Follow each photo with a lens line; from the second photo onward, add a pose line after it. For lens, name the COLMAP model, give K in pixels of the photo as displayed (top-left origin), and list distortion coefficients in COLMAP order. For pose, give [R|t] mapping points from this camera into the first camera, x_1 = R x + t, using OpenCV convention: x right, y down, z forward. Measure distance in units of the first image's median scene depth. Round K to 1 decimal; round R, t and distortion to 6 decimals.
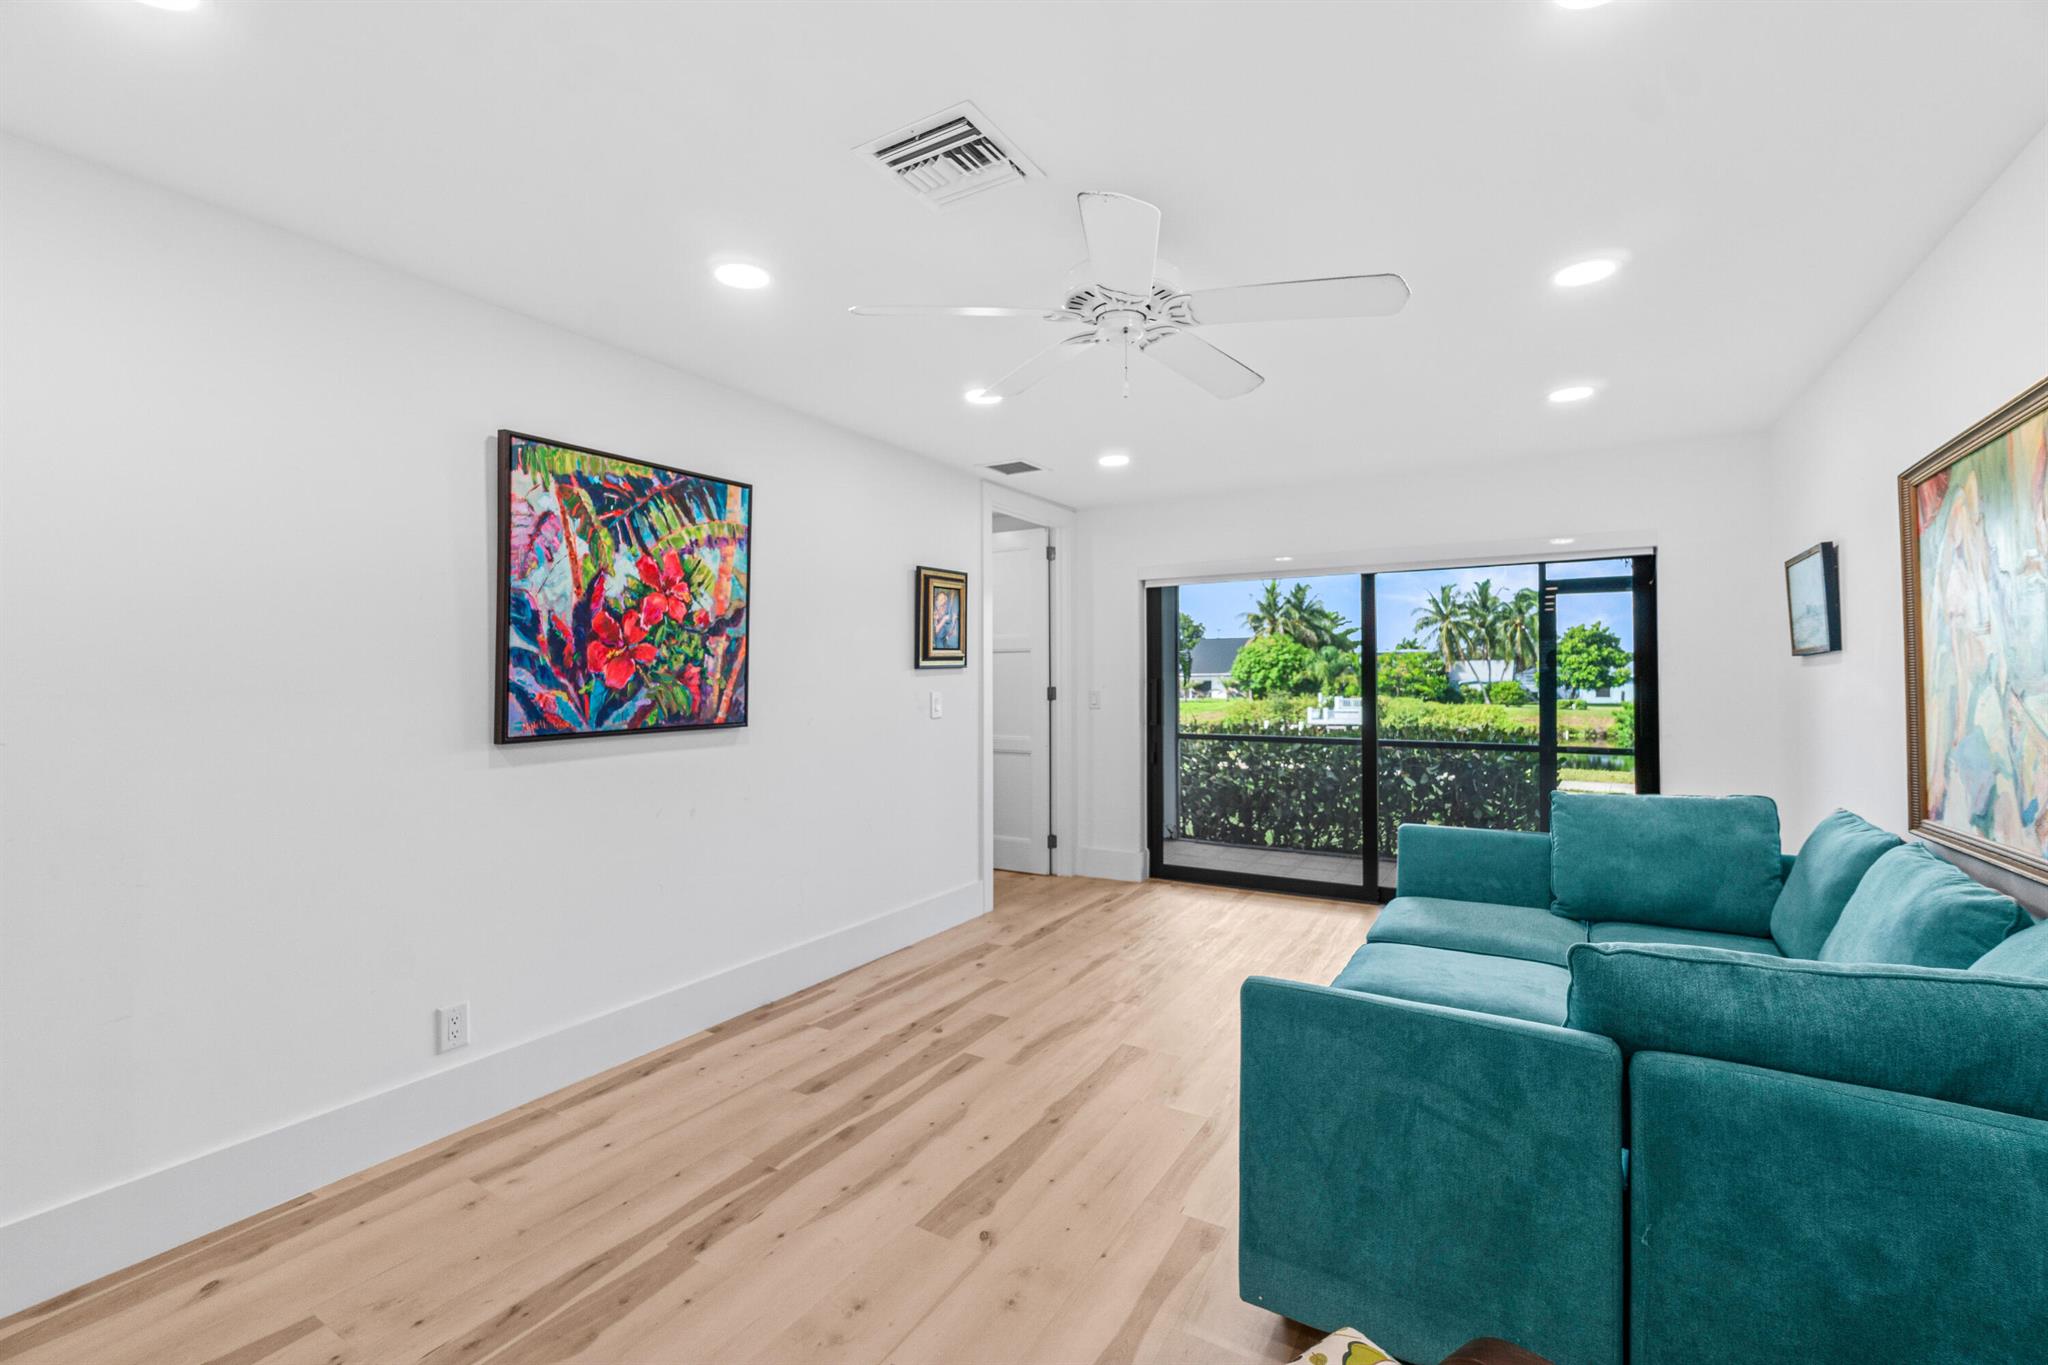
lens RADIAL K [[893.6, 0, 1010.5], [0, 893.6, 684.4], [0, 0, 1]] dist [-0.005710, 0.000779]
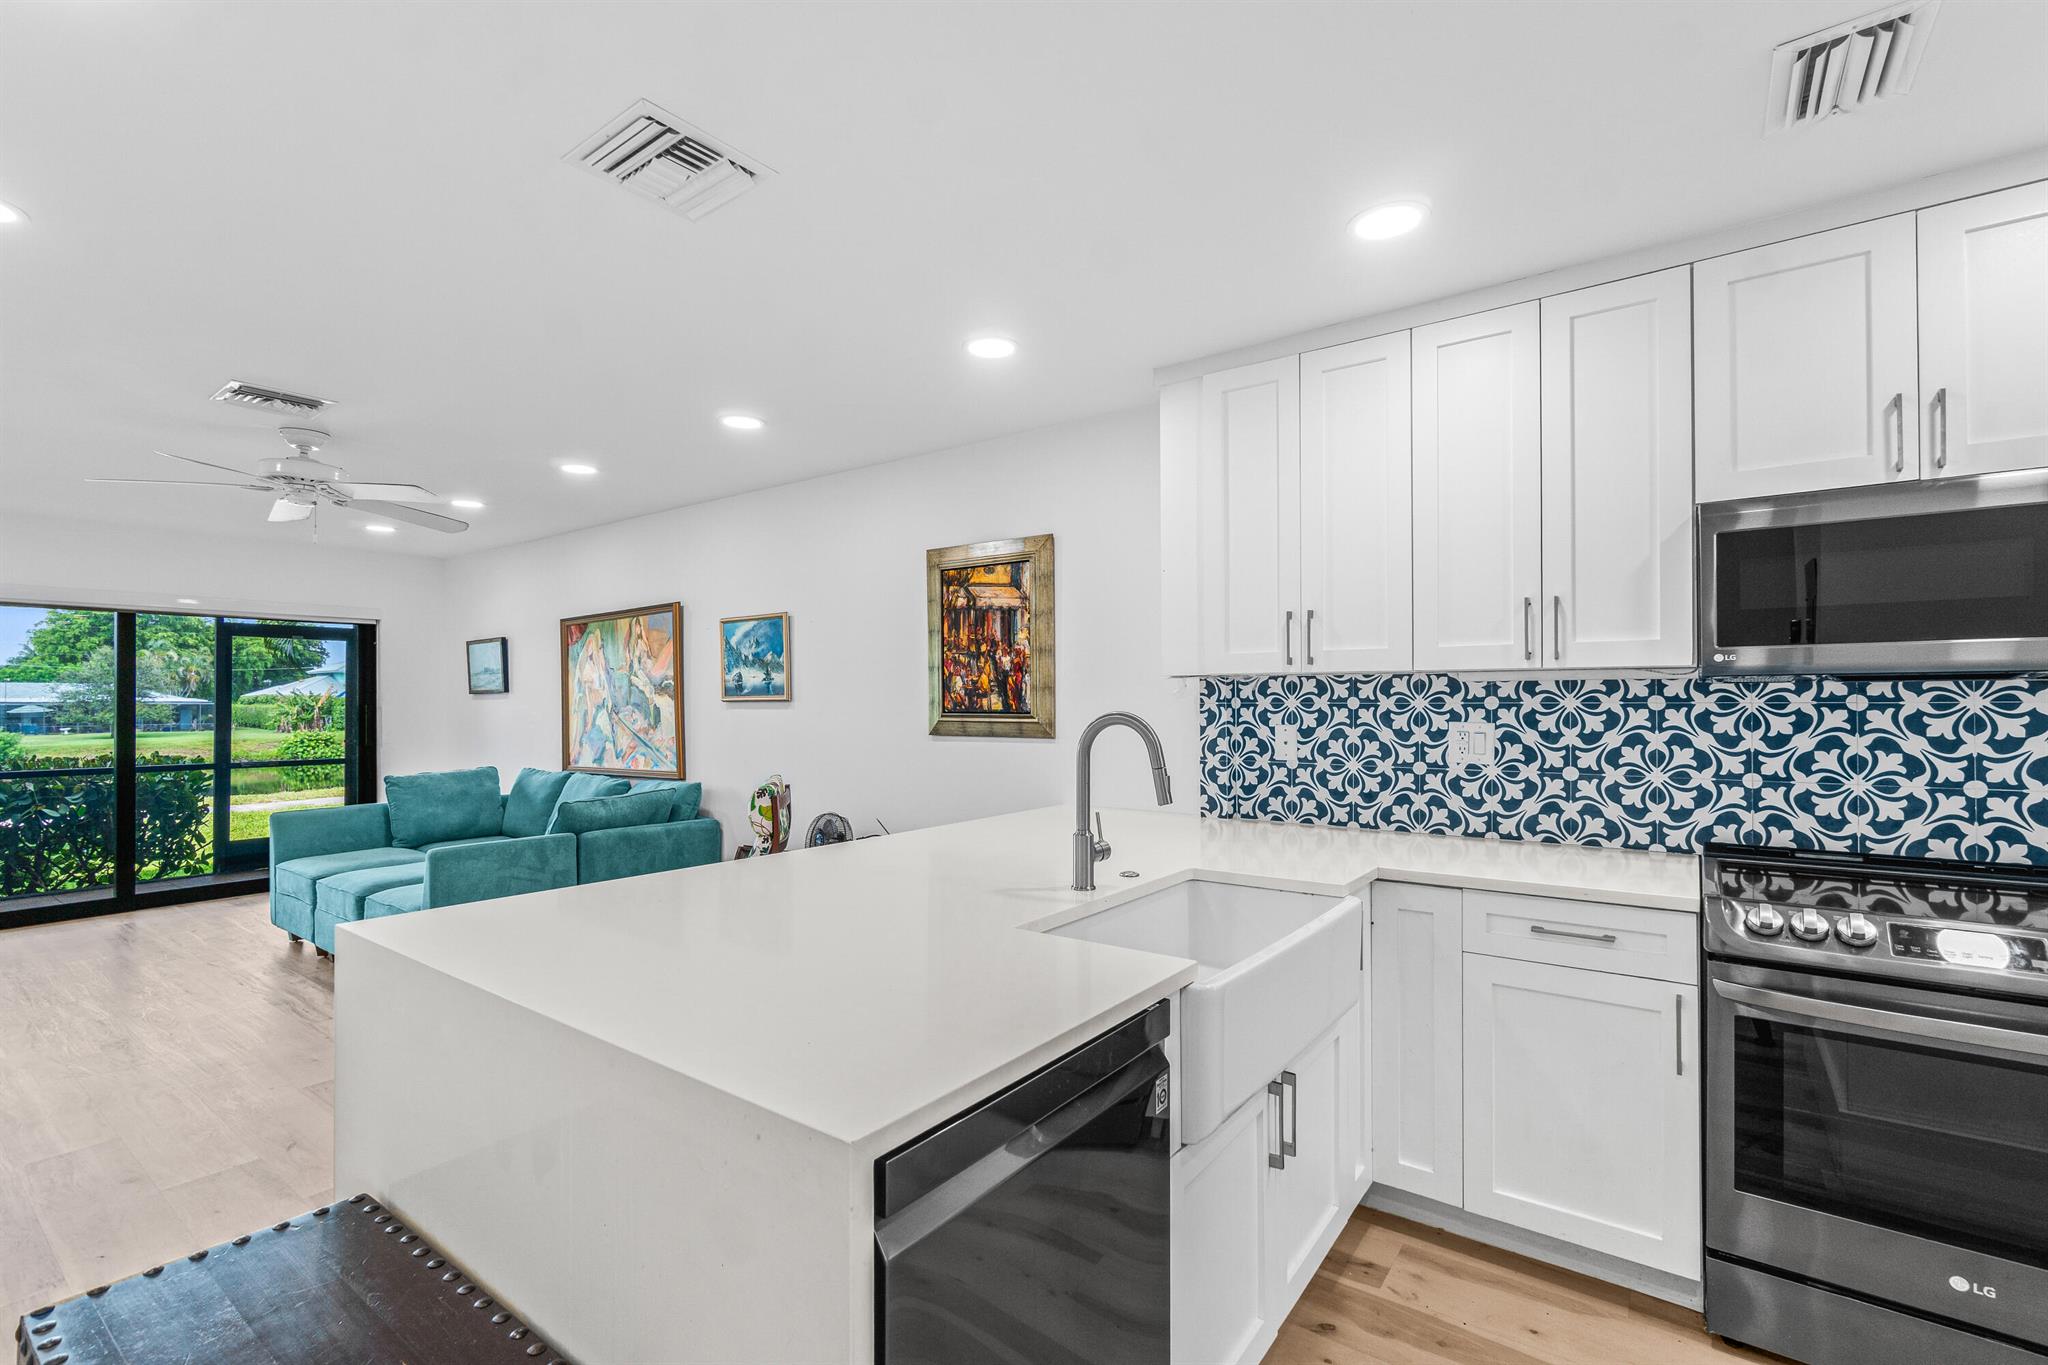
lens RADIAL K [[893.6, 0, 1030.0], [0, 893.6, 693.9], [0, 0, 1]] dist [-0.005710, 0.000779]
pose [[0.080921, 0.009723, 0.996673, -0.684677], [0.006927, 0.999923, -0.010317, -0.003999], [-0.996696, 0.007739, 0.080848, -0.235709]]
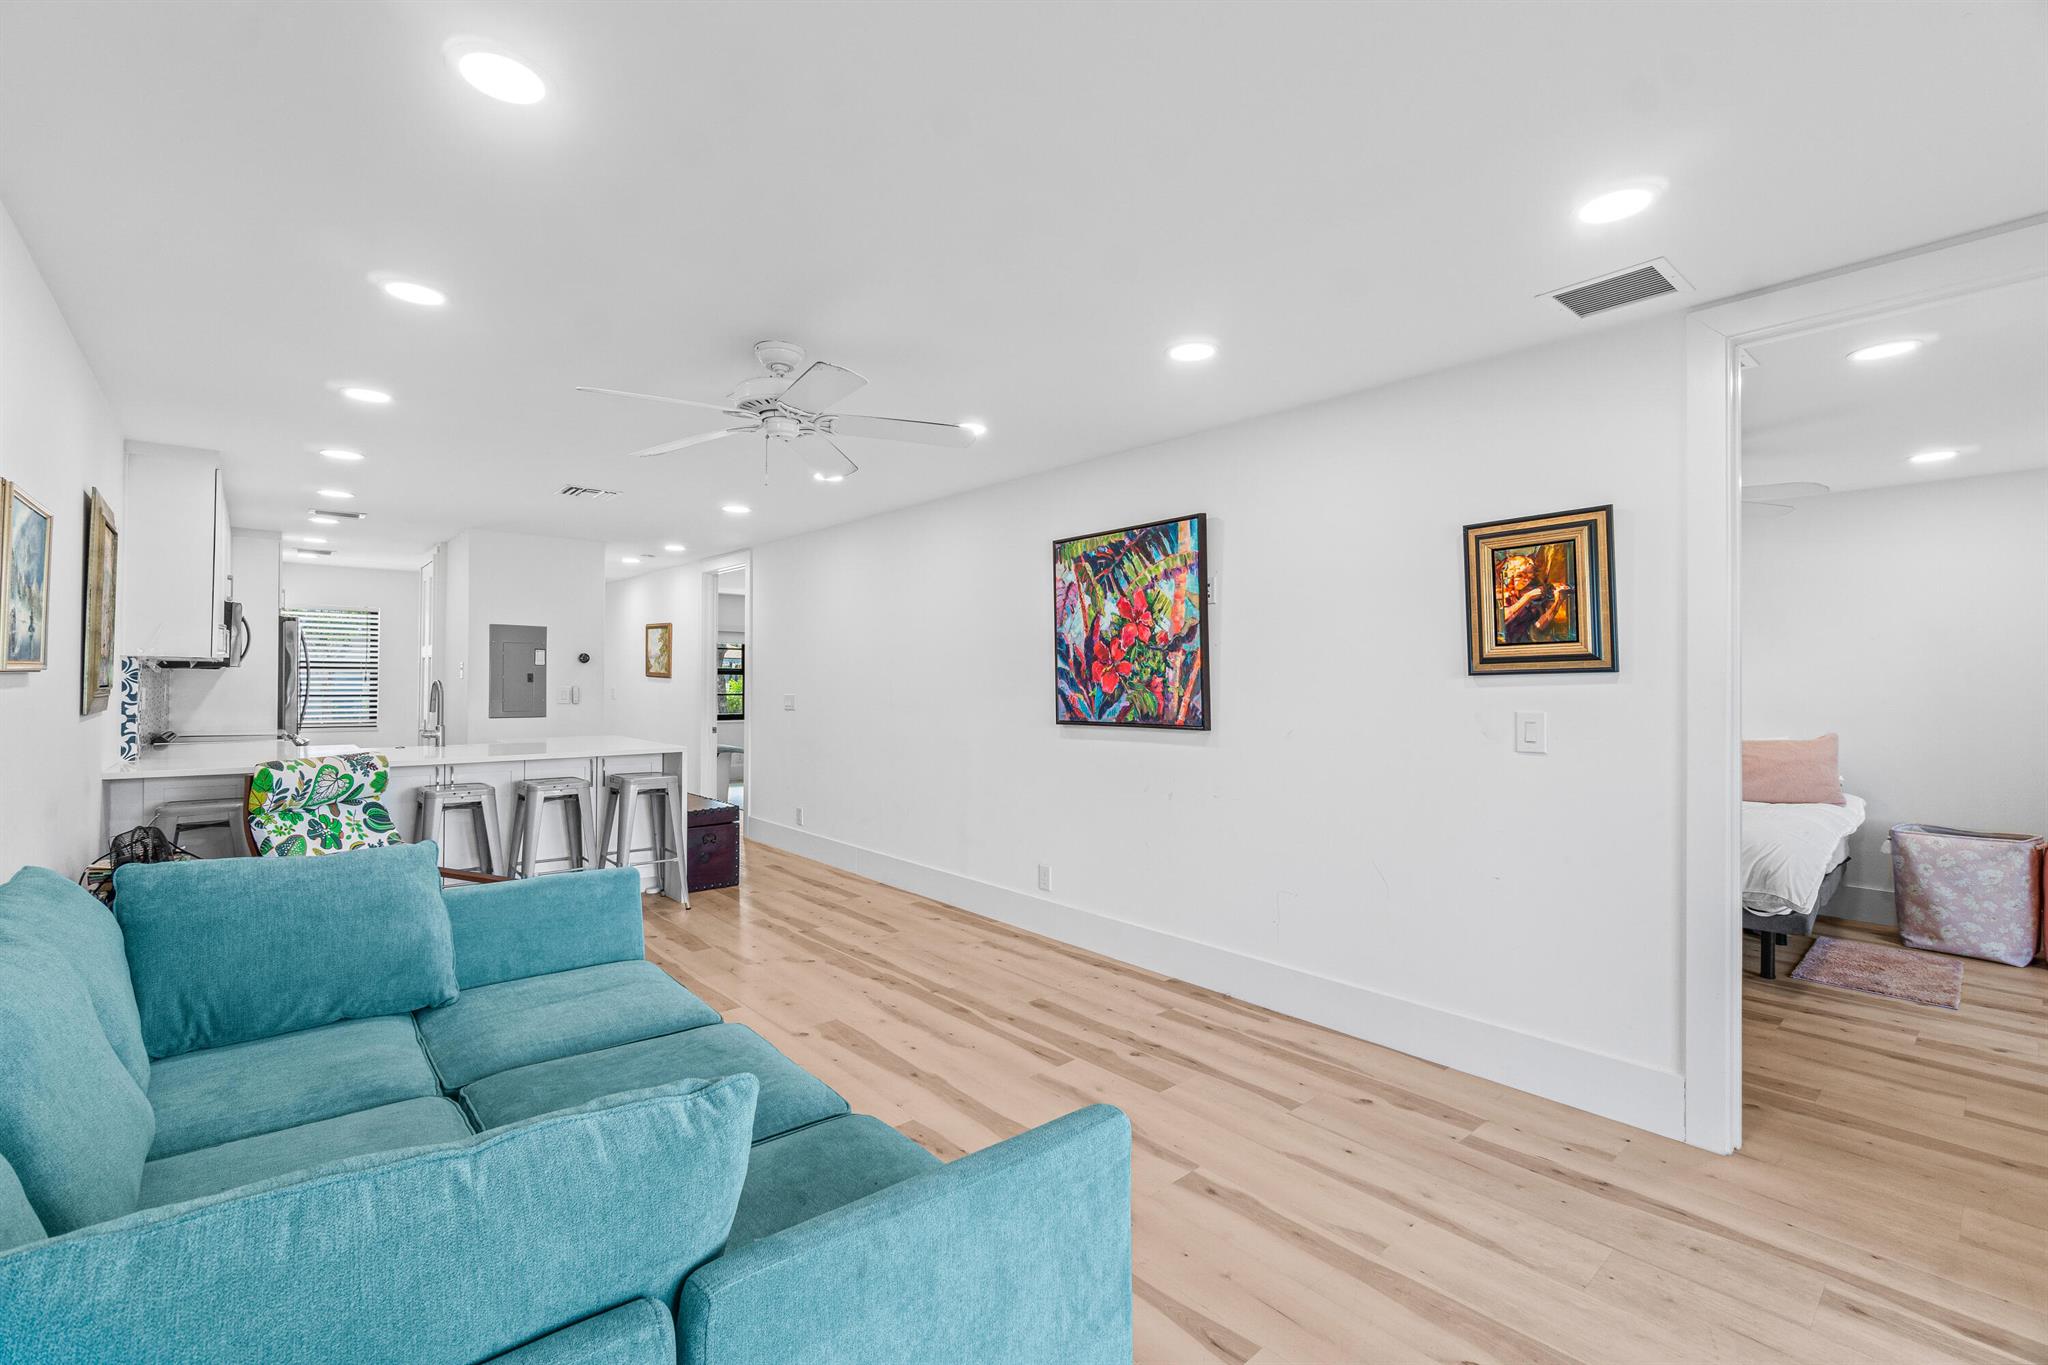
lens RADIAL K [[893.6, 0, 1036.5], [0, 893.6, 694.9], [0, 0, 1]] dist [-0.005710, 0.000779]
pose [[-0.297987, 0.012942, -0.954482, 0.639509], [-0.010752, 0.999799, 0.016913, -0.010707], [0.954509, 0.015302, -0.297788, 0.872301]]
